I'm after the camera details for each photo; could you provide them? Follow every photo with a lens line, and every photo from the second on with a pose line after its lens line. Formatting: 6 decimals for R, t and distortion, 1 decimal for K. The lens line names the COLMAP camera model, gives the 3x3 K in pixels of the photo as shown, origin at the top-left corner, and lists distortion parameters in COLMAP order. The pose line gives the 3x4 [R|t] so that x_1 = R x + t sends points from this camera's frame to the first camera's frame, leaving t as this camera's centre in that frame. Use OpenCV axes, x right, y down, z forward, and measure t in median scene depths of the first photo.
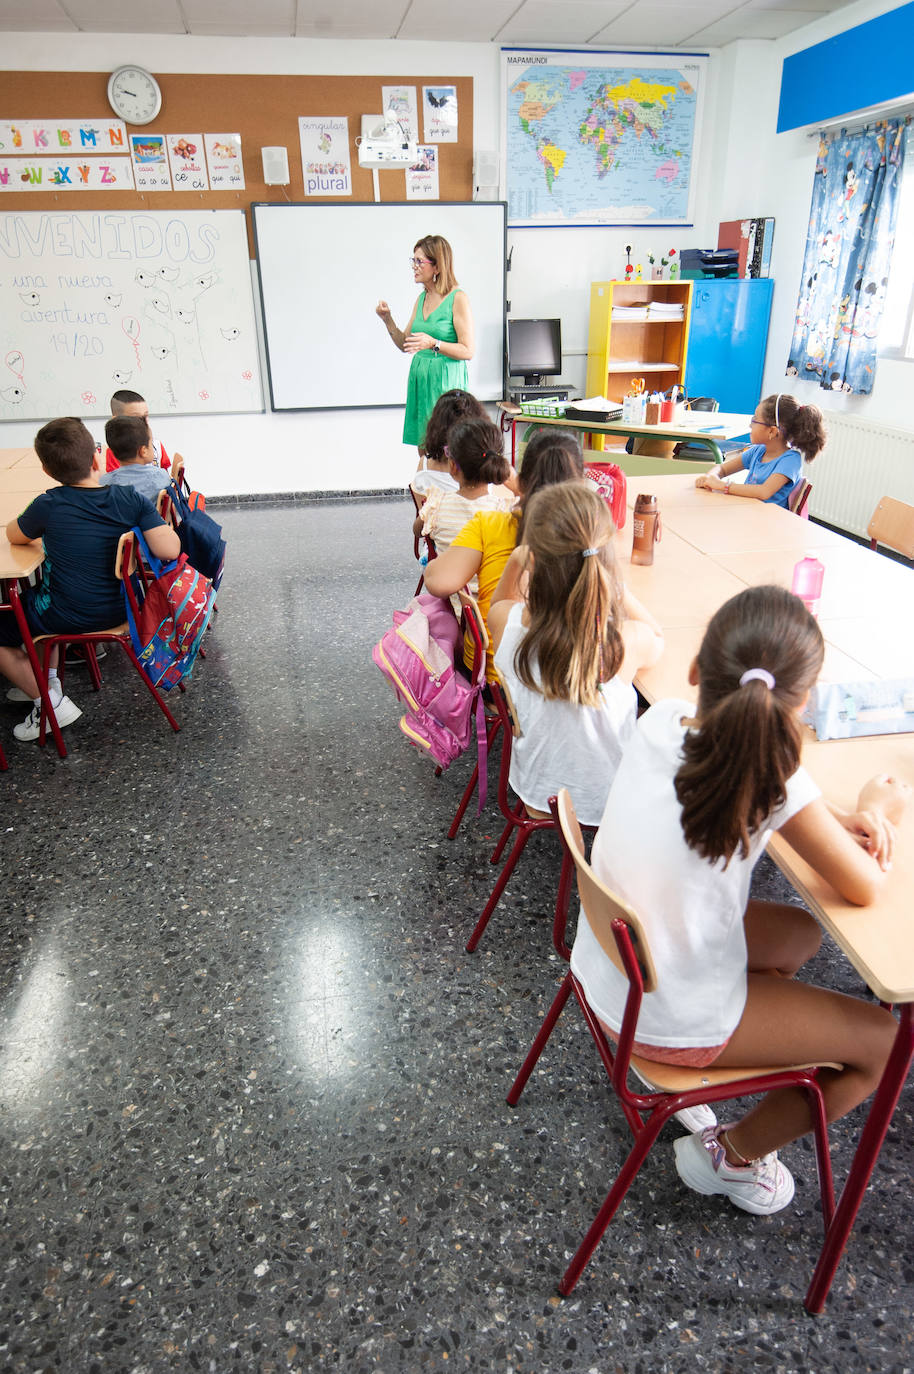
lens RADIAL K [[897.1, 0, 458.2], [0, 897.1, 686.2], [0, 0, 1]] dist [0.022927, 0.005593]
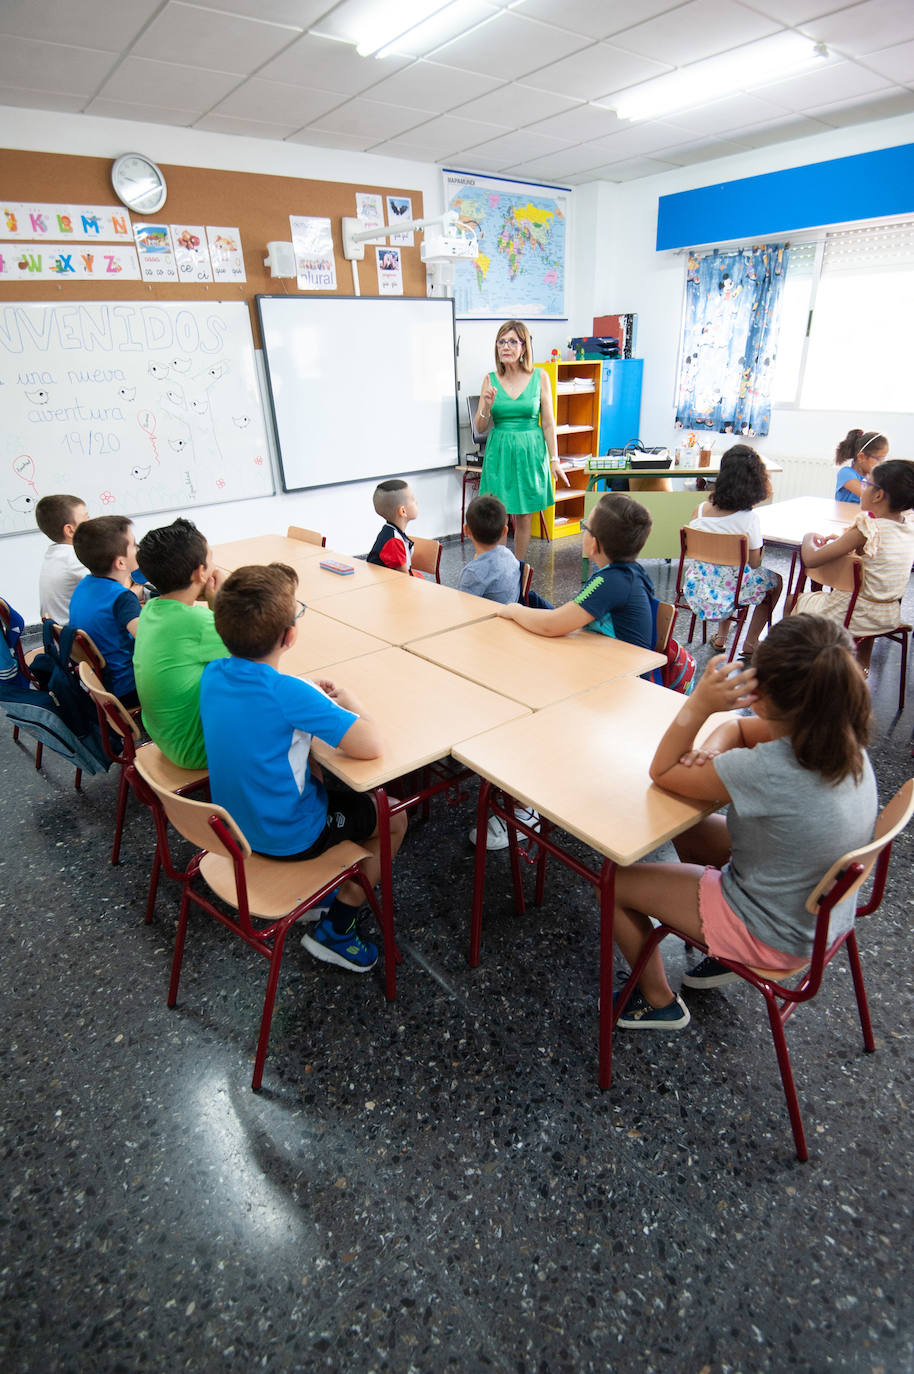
lens RADIAL K [[705.9, 0, 458.7], [0, 705.9, 688.1], [0, 0, 1]] dist [0.002775, -0.003310]
pose [[0.880485, -0.216841, 0.421576, -0.463268], [0.218334, 0.974817, 0.045403, -0.082330], [-0.420805, 0.052067, 0.905656, 0.194554]]
